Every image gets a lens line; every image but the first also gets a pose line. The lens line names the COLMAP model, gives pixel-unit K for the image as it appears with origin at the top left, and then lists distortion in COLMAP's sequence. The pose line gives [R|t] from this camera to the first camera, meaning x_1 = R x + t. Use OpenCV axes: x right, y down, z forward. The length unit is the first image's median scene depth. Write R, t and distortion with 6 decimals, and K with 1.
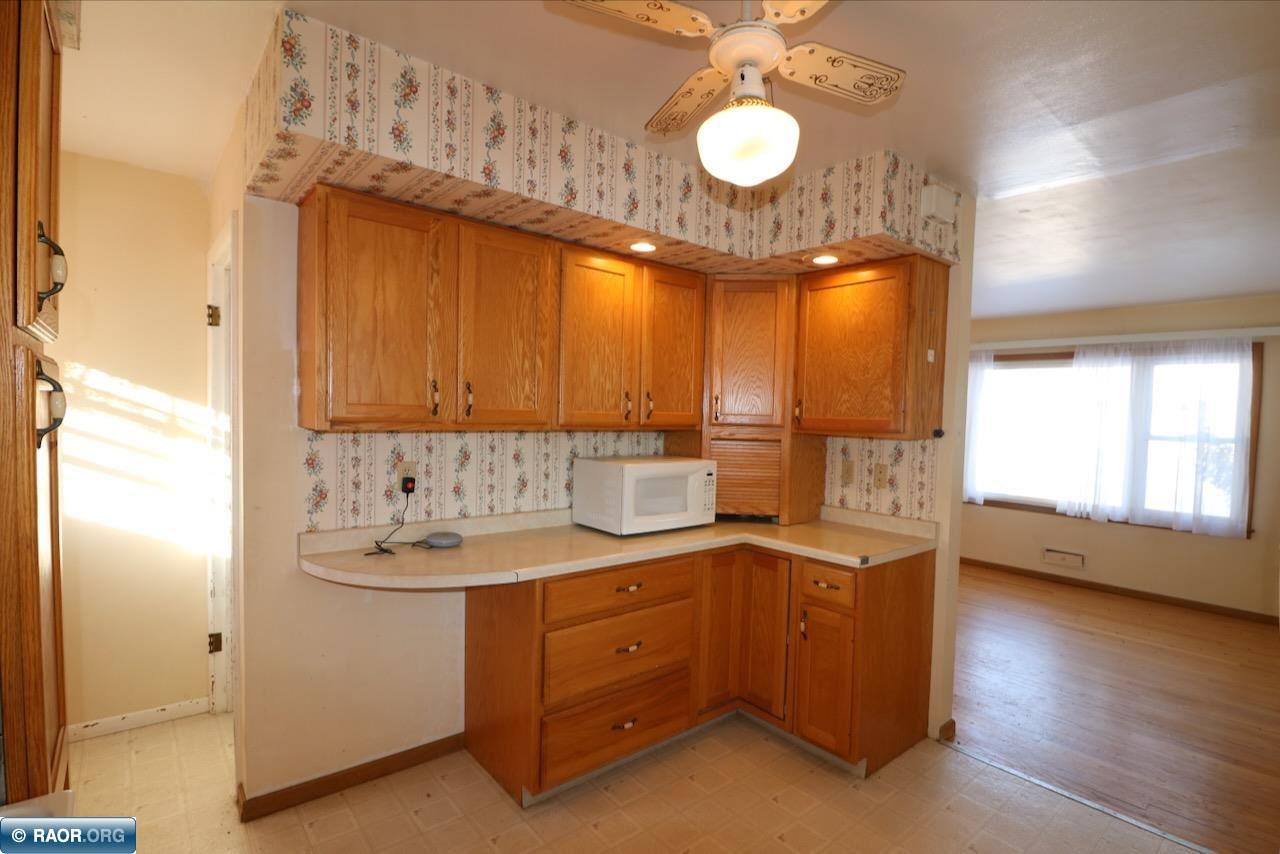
lens RADIAL K [[590.2, 0, 647.4], [0, 590.2, 437.2], [0, 0, 1]] dist [-0.020122, -0.004744]
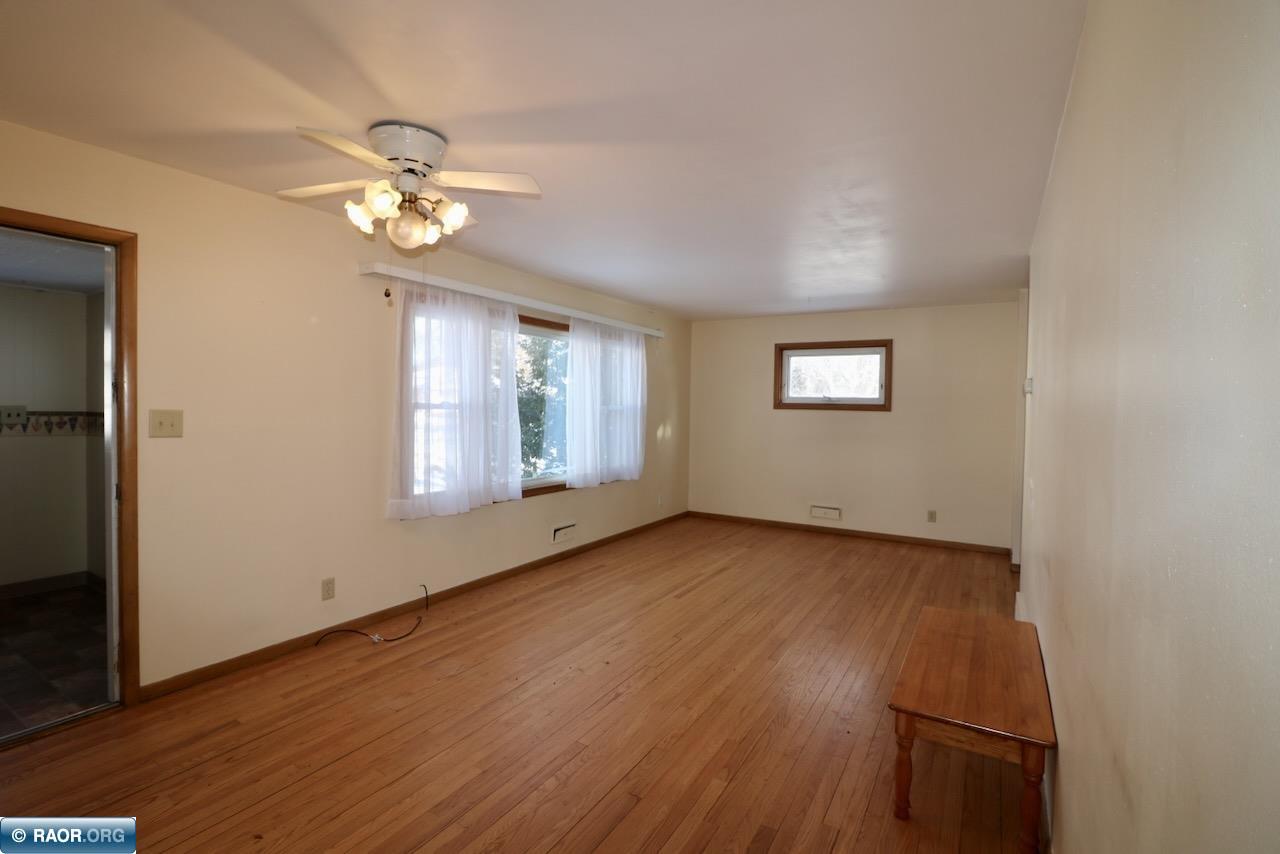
lens RADIAL K [[590.2, 0, 639.2], [0, 590.2, 423.0], [0, 0, 1]] dist [-0.020122, -0.004744]
pose [[-0.341798, -0.060513, 0.937823, -0.265475], [0.019255, 0.997264, 0.071366, -0.050468], [-0.939576, 0.042450, -0.339698, 1.301709]]
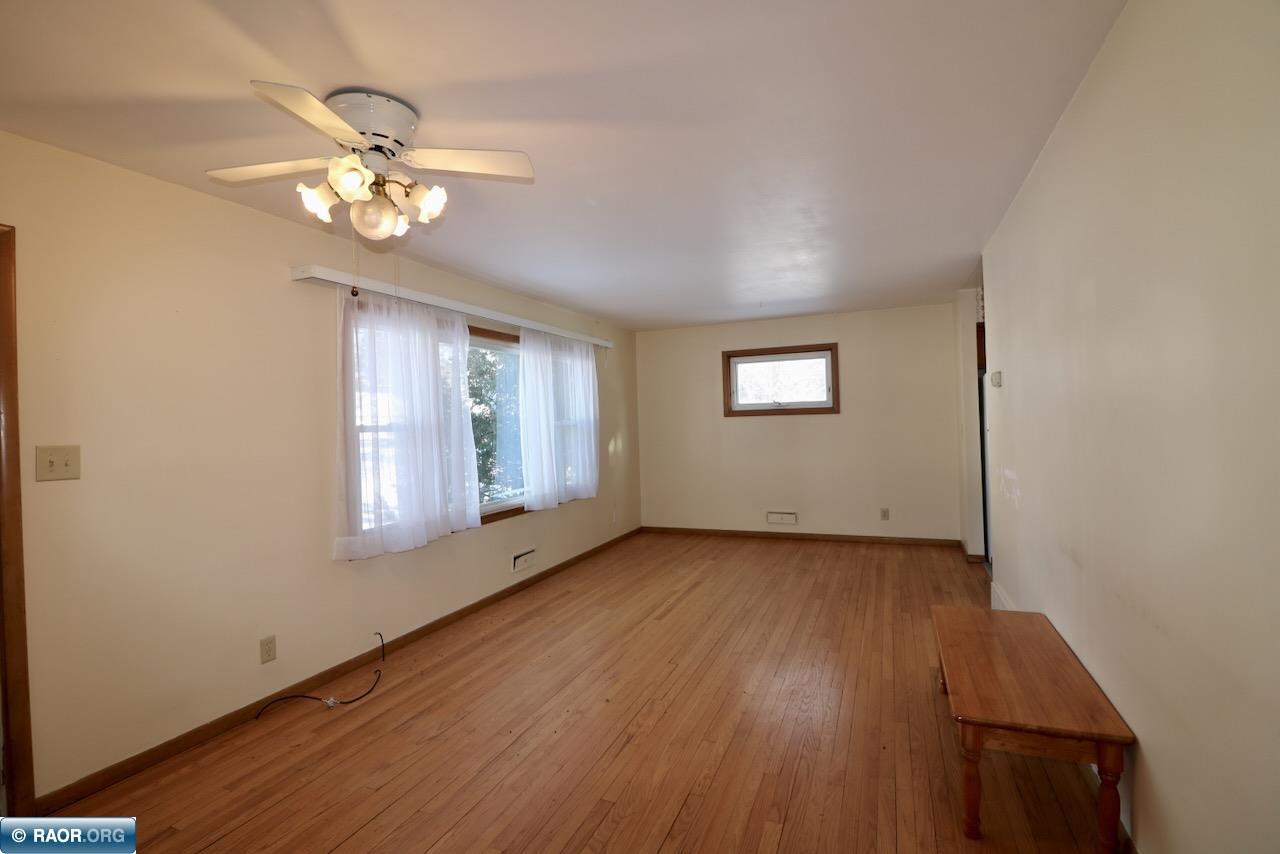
lens RADIAL K [[590.2, 0, 639.0], [0, 590.2, 424.5], [0, 0, 1]] dist [-0.020122, -0.004744]
pose [[-0.475589, -0.017815, 0.879487, -0.185191], [0.060189, 0.996793, 0.052739, -0.044810], [-0.877606, 0.078017, -0.472991, 1.354782]]
